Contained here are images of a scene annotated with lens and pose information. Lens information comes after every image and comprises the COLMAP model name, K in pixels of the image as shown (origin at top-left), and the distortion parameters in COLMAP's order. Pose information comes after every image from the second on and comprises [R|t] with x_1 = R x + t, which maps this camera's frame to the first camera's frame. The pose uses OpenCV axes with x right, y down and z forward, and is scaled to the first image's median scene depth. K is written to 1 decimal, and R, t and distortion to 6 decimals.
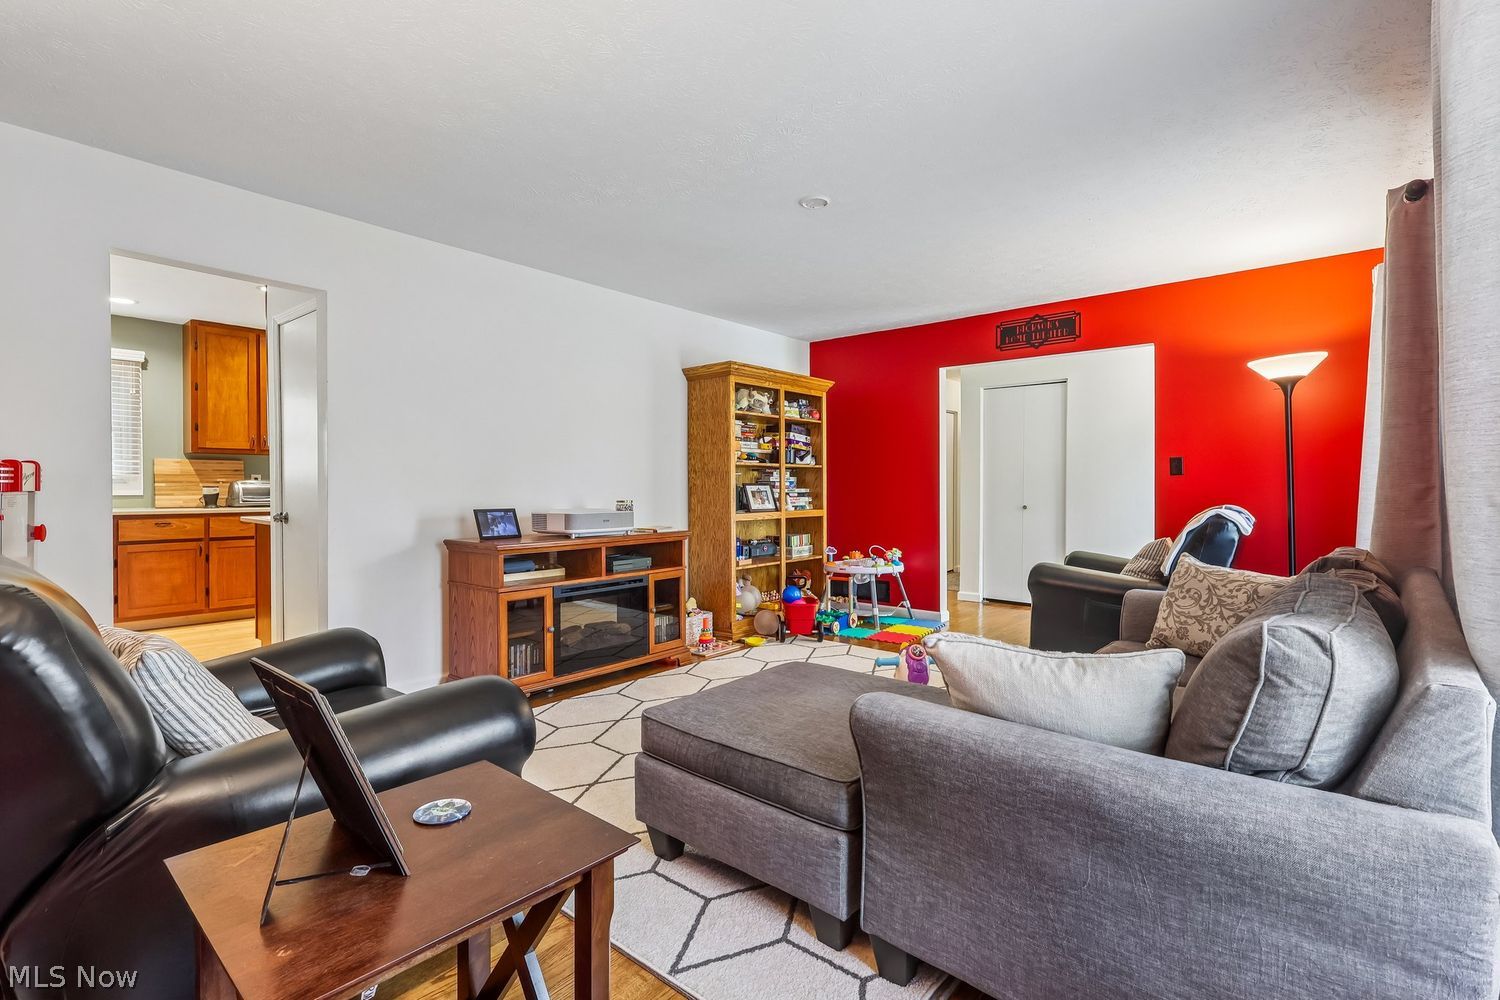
lens RADIAL K [[698.5, 0, 750.0], [0, 698.5, 500.0], [0, 0, 1]] dist [-0.002097, -0.013531]
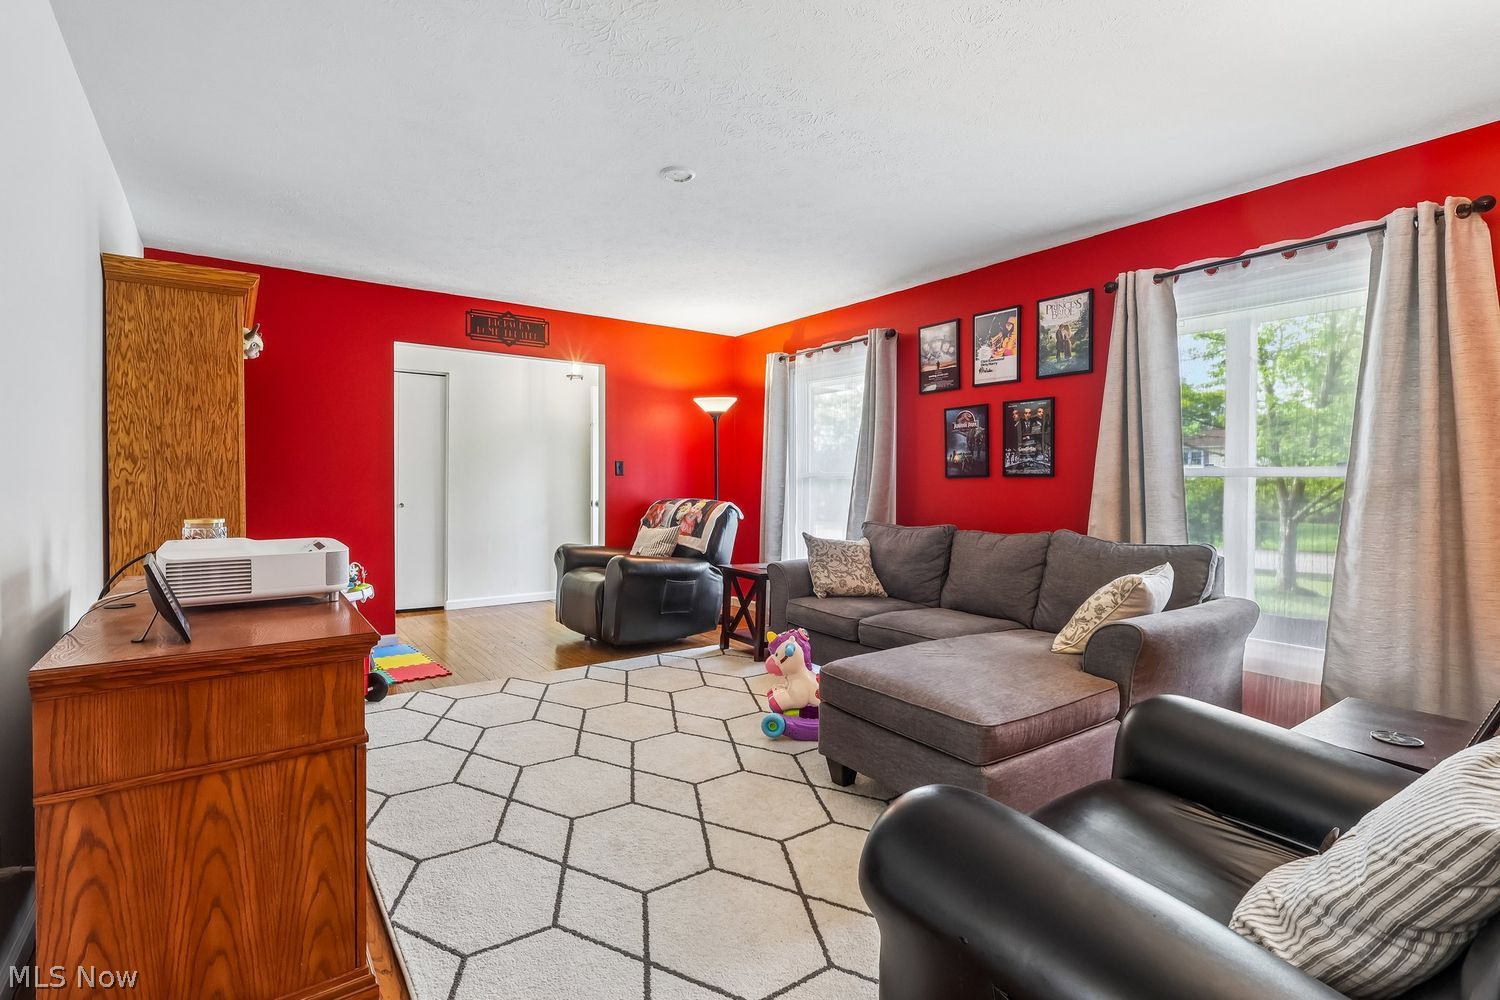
lens RADIAL K [[686.8, 0, 750.0], [0, 686.8, 500.0], [0, 0, 1]] dist [-0.018519, 0.000780]
pose [[0.228995, -0.026546, 0.973065, -0.498439], [0.010314, 0.999638, 0.024843, -0.018546], [-0.973373, 0.004347, 0.229186, 0.467944]]
